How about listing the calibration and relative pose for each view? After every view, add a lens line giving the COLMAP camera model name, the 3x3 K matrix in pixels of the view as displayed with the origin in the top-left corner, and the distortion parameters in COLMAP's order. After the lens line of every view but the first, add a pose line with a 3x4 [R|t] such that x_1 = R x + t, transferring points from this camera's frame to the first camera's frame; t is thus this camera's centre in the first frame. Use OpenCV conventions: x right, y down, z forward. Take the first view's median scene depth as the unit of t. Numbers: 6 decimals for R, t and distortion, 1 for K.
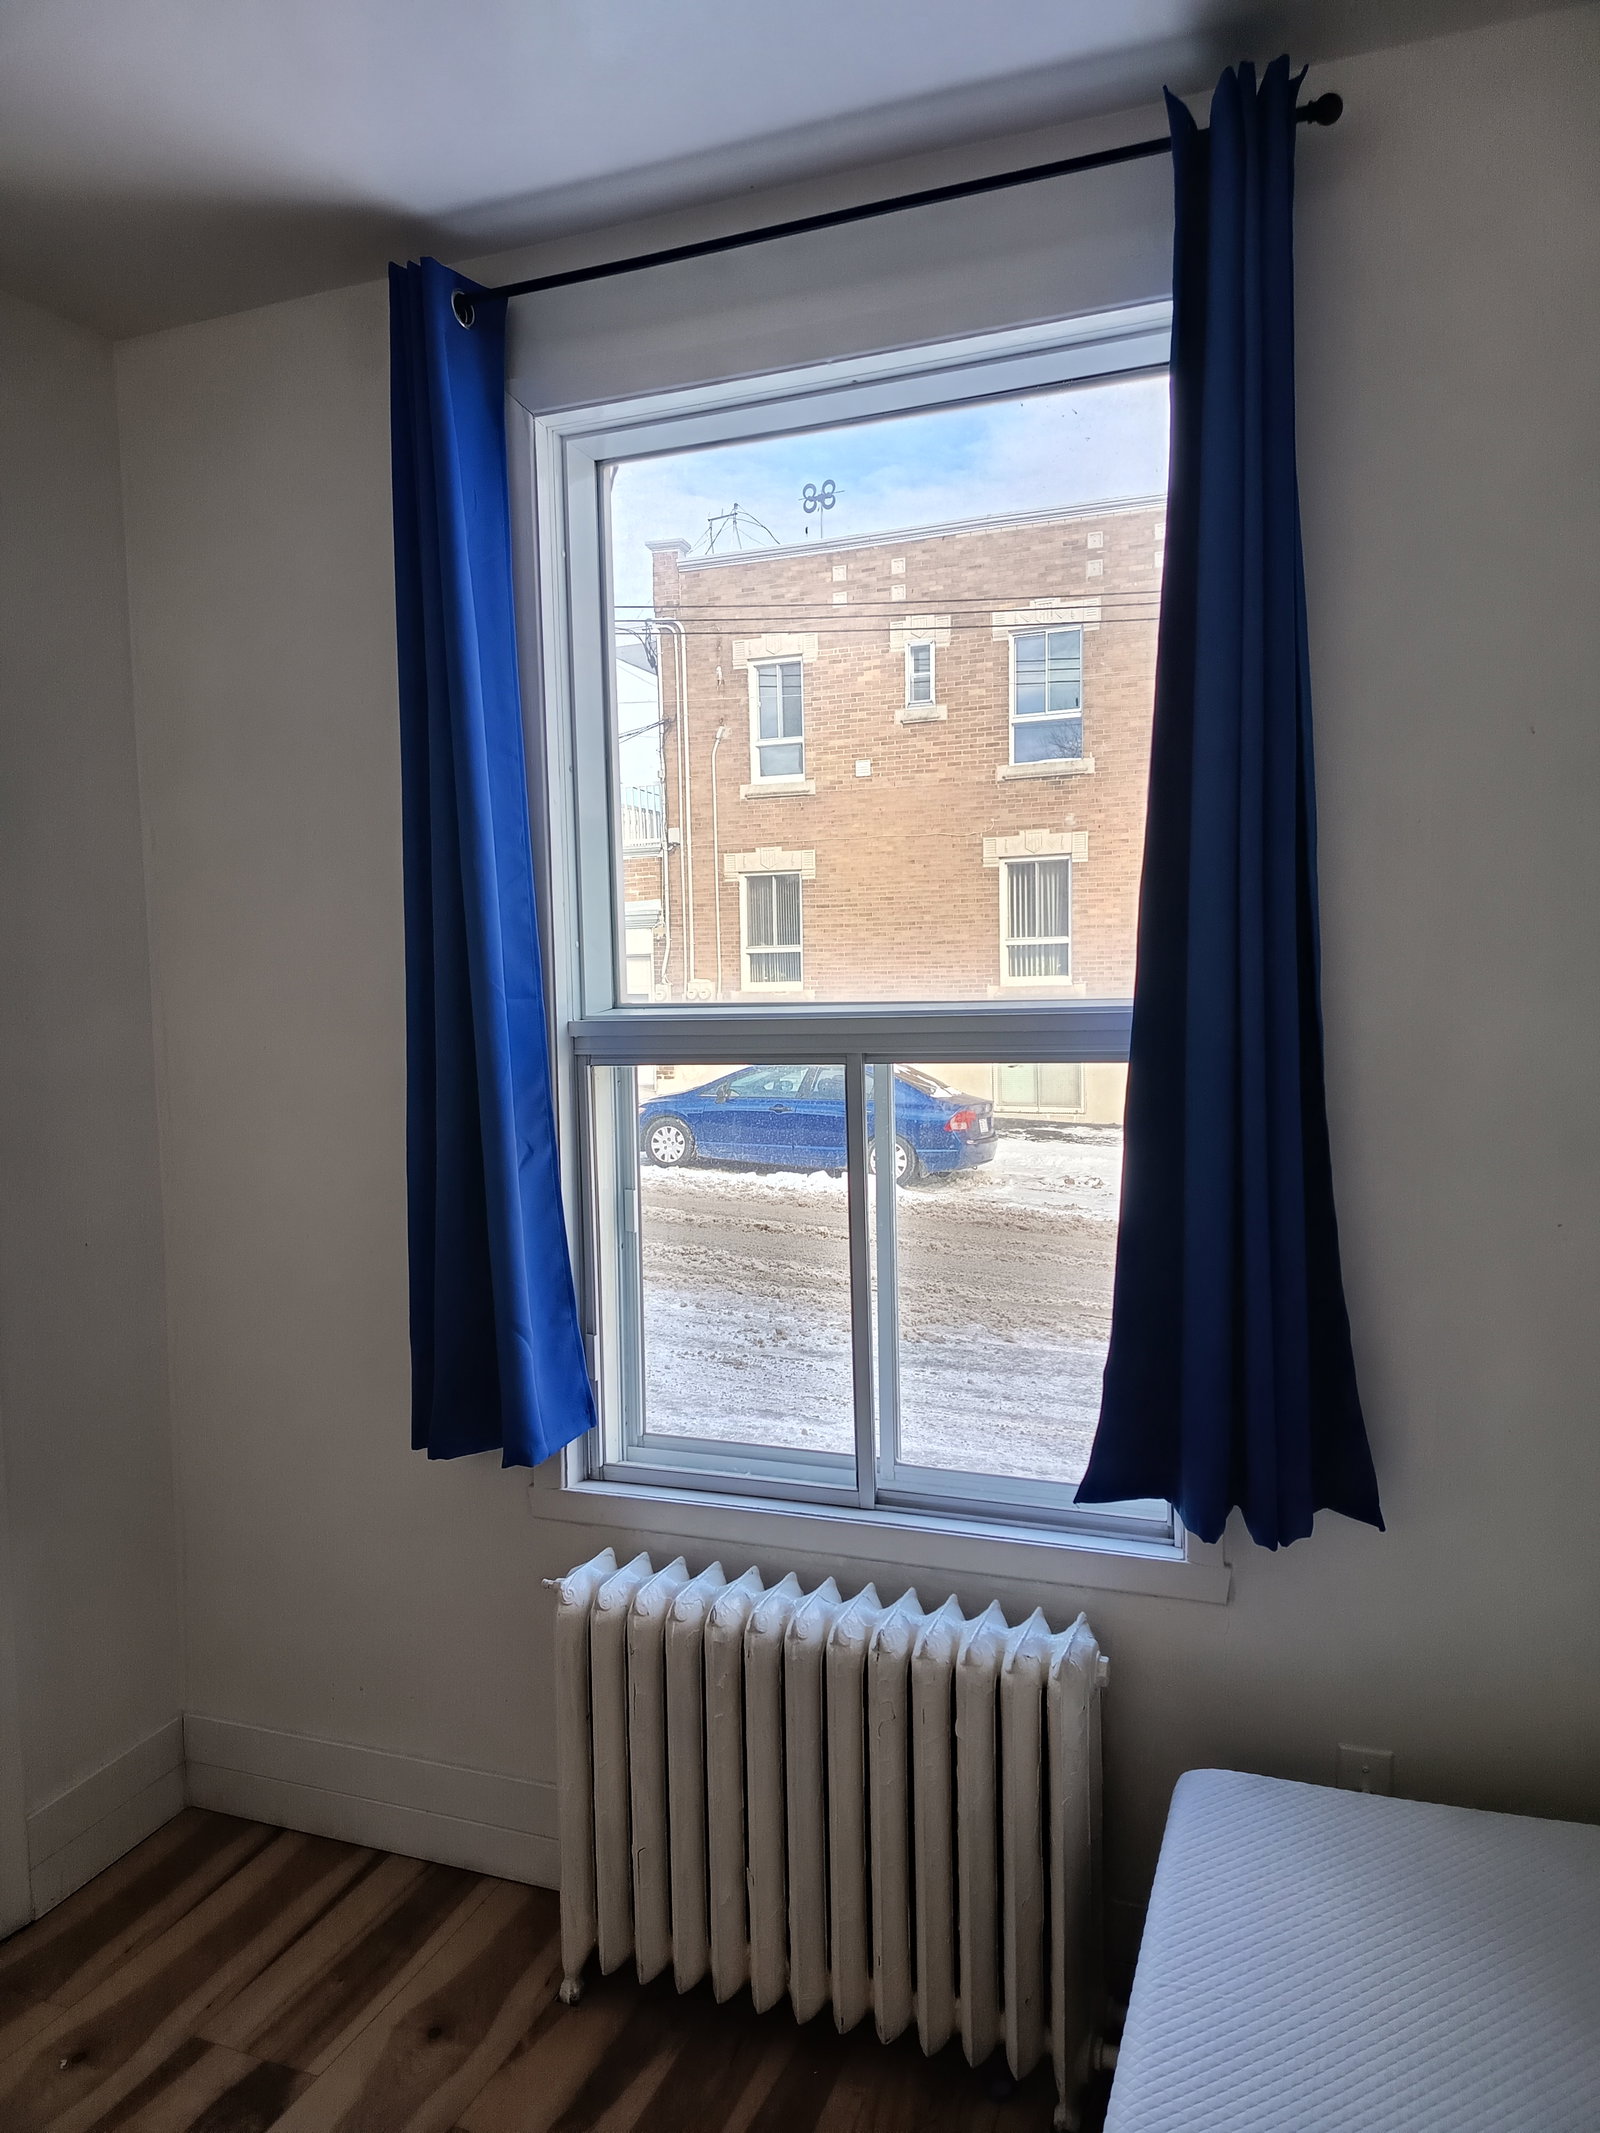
lens RADIAL K [[1477.3, 0, 800.0], [0, 1477.3, 1066.5], [0, 0, 1]] dist [0.016718, -0.027645]
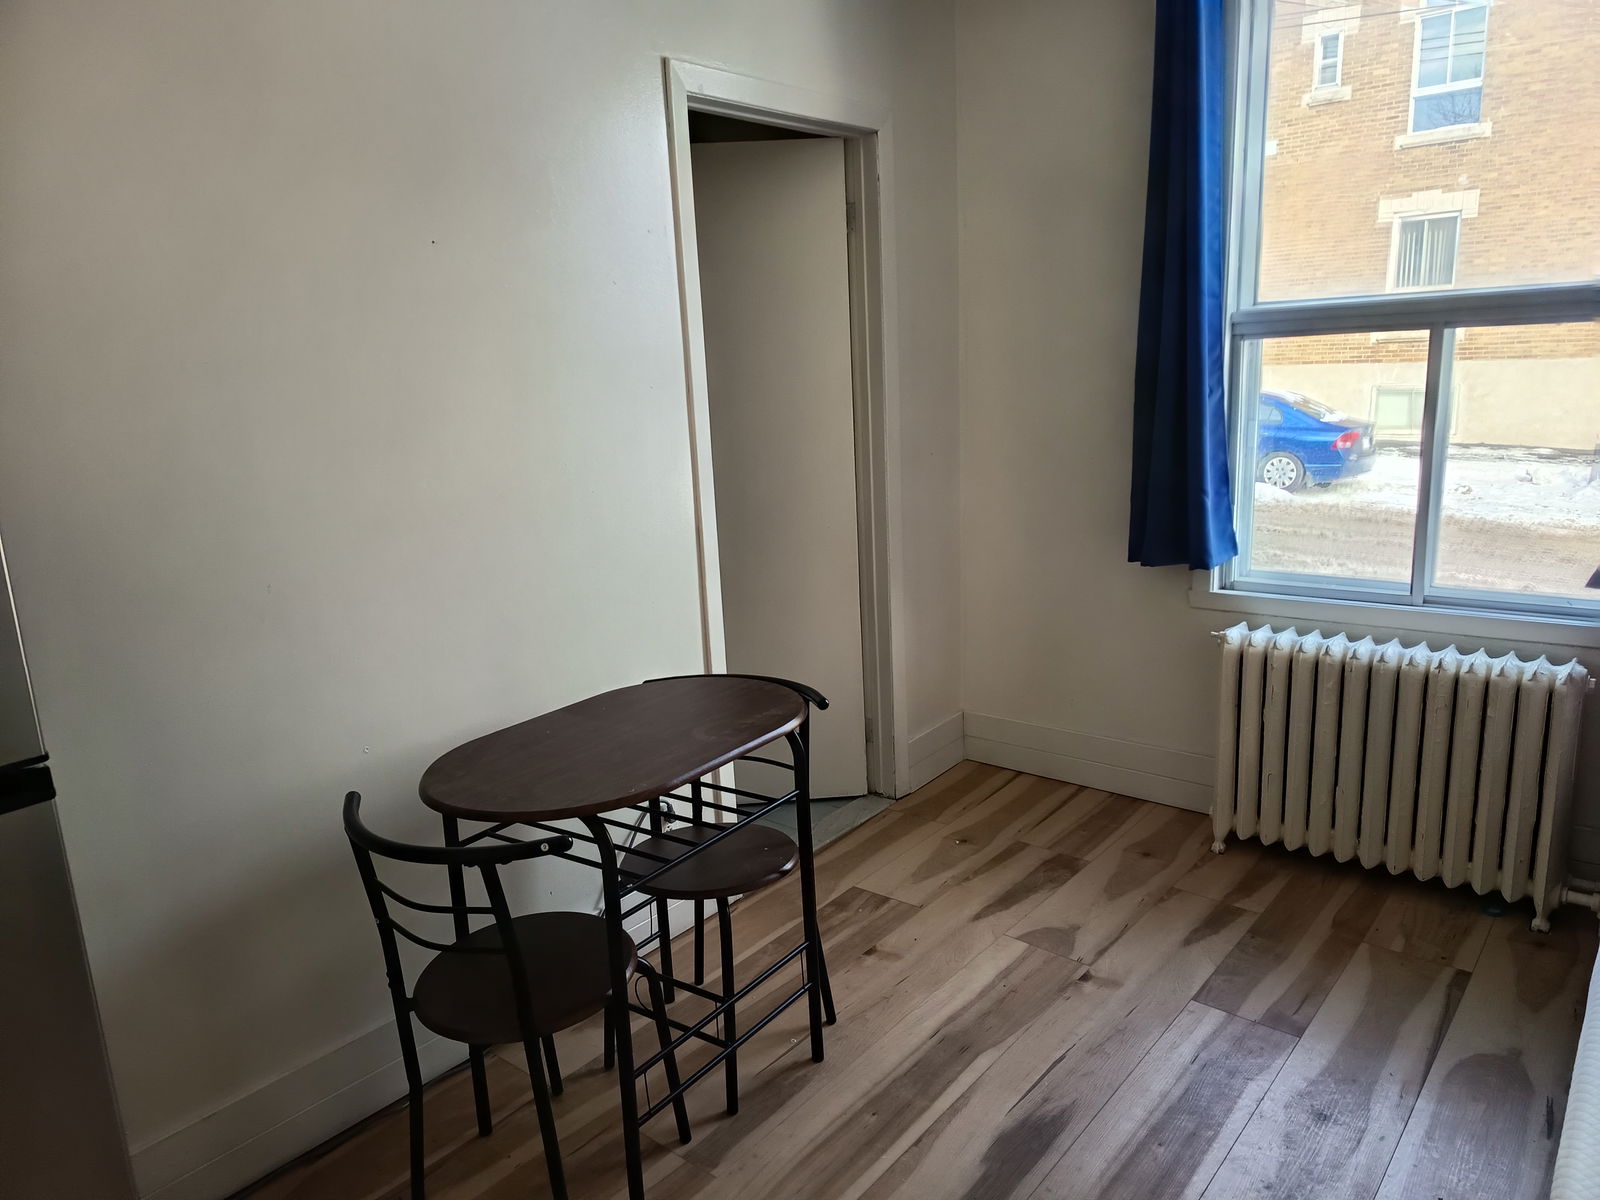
lens RADIAL K [[1108.2, 0, 761.6], [0, 1108.2, 583.3], [0, 0, 1]] dist [0.016718, -0.027645]
pose [[0.938473, 0.047874, -0.342018, -0.203906], [0.006057, 0.987911, 0.154904, 0.068025], [0.345299, -0.147445, 0.926838, -0.387662]]
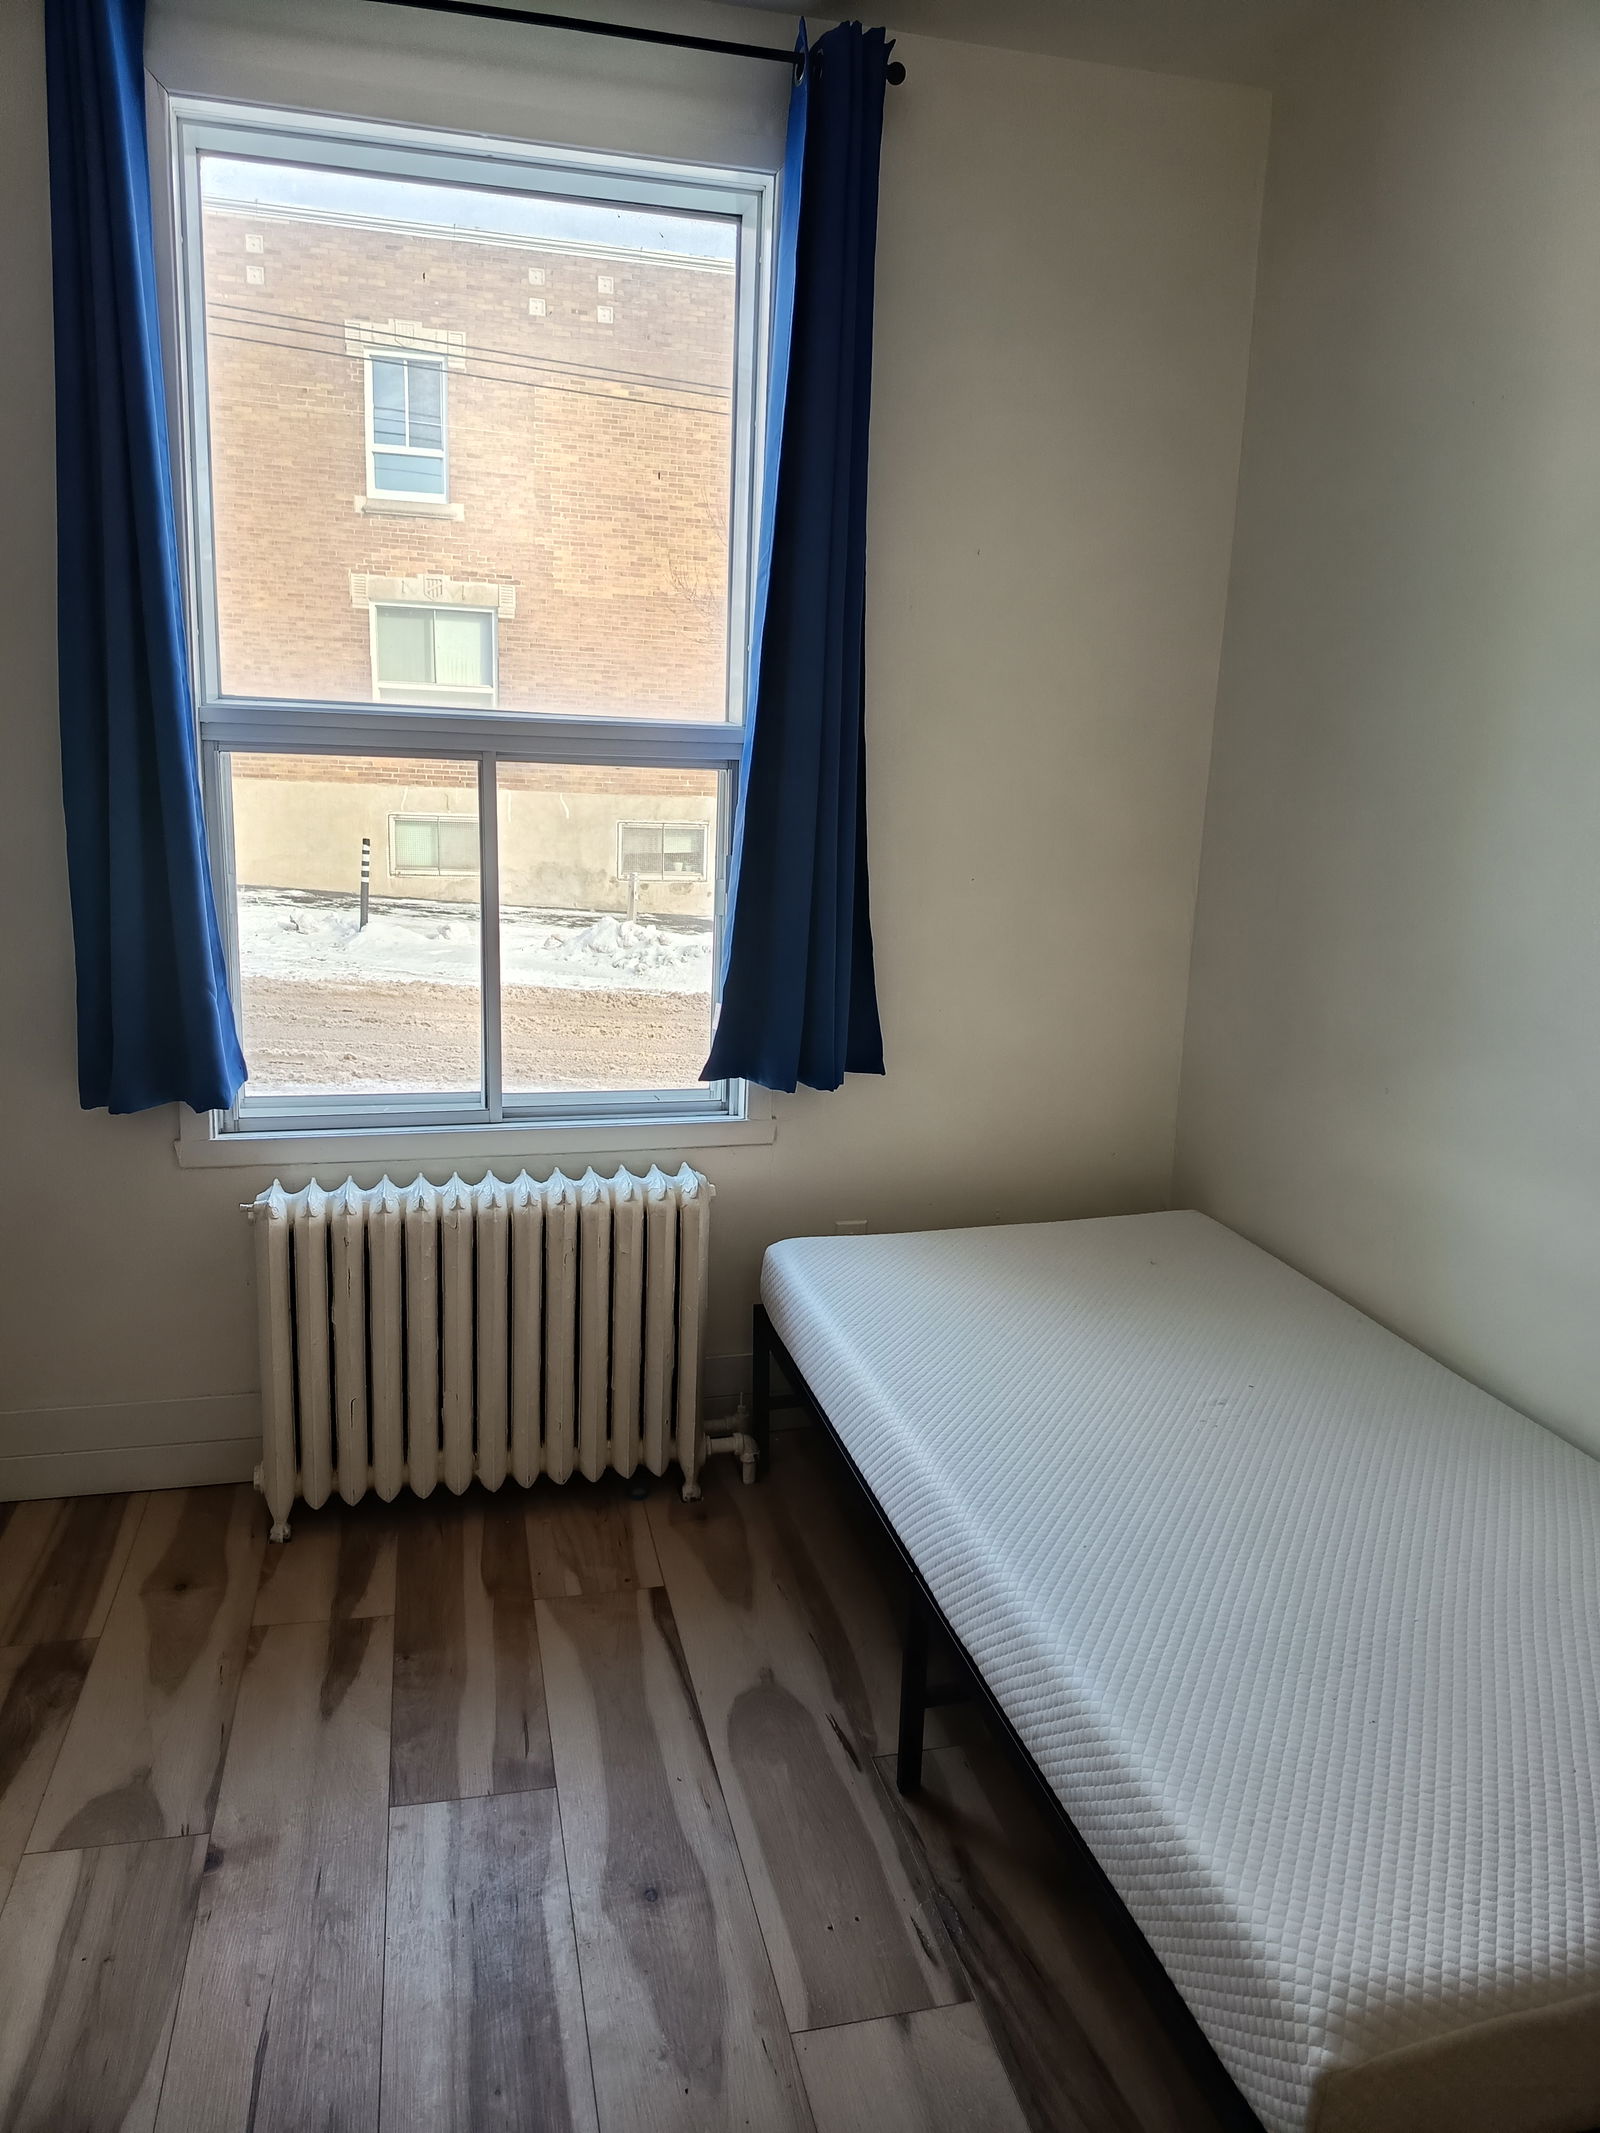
lens RADIAL K [[1475.5, 0, 800.0], [0, 1475.5, 1066.5], [0, 0, 1]] dist [0.104570, -0.125973]
pose [[0.818794, -0.066476, 0.570226, -0.421339], [-0.021194, 0.989096, 0.145740, 0.056898], [-0.573696, -0.131416, 0.808457, -0.152942]]
